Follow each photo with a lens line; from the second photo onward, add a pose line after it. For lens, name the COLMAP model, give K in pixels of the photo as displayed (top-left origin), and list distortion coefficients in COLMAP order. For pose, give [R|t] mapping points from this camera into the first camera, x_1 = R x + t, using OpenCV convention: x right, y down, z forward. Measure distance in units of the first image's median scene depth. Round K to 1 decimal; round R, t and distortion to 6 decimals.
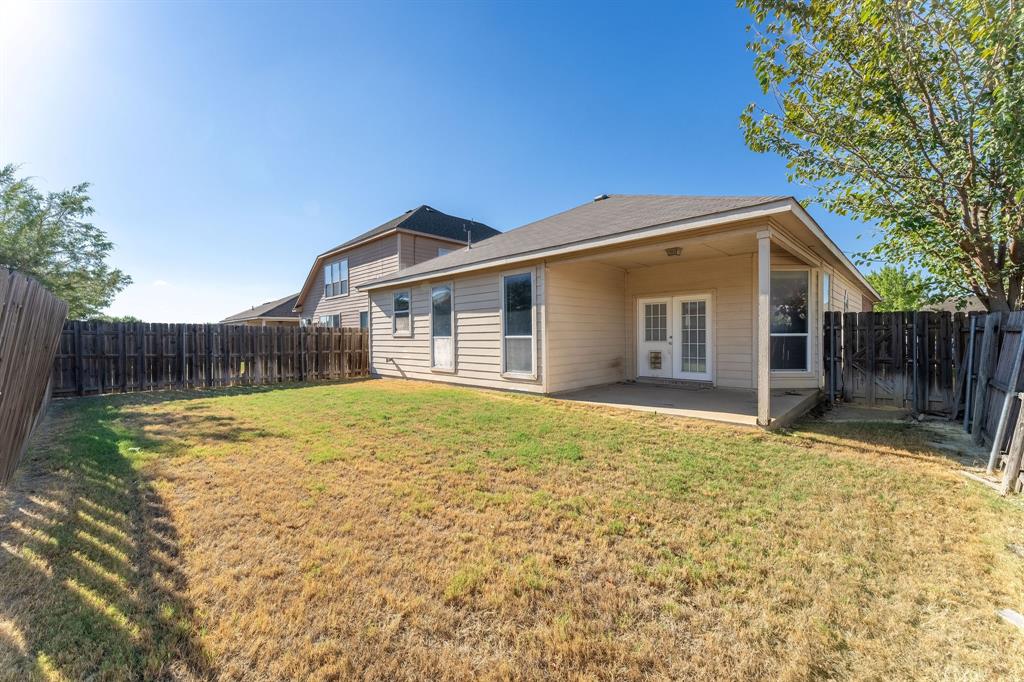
lens RADIAL K [[409.9, 0, 512.2], [0, 409.9, 340.9], [0, 0, 1]] dist [-0.002259, -0.000853]
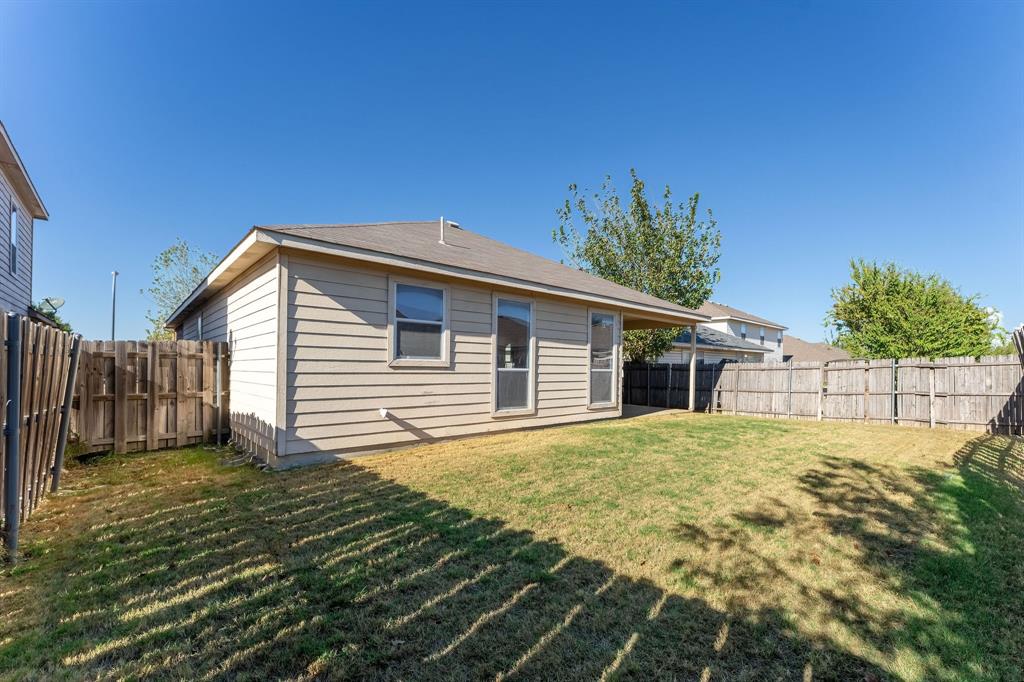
lens RADIAL K [[433.1, 0, 524.1], [0, 433.1, 367.0], [0, 0, 1]] dist [-0.000992, -0.000066]
pose [[0.051929, 0.013048, 0.998566, -0.934326], [0.000395, 0.999914, -0.013086, -0.002867], [-0.998651, 0.001074, 0.051920, 0.921208]]
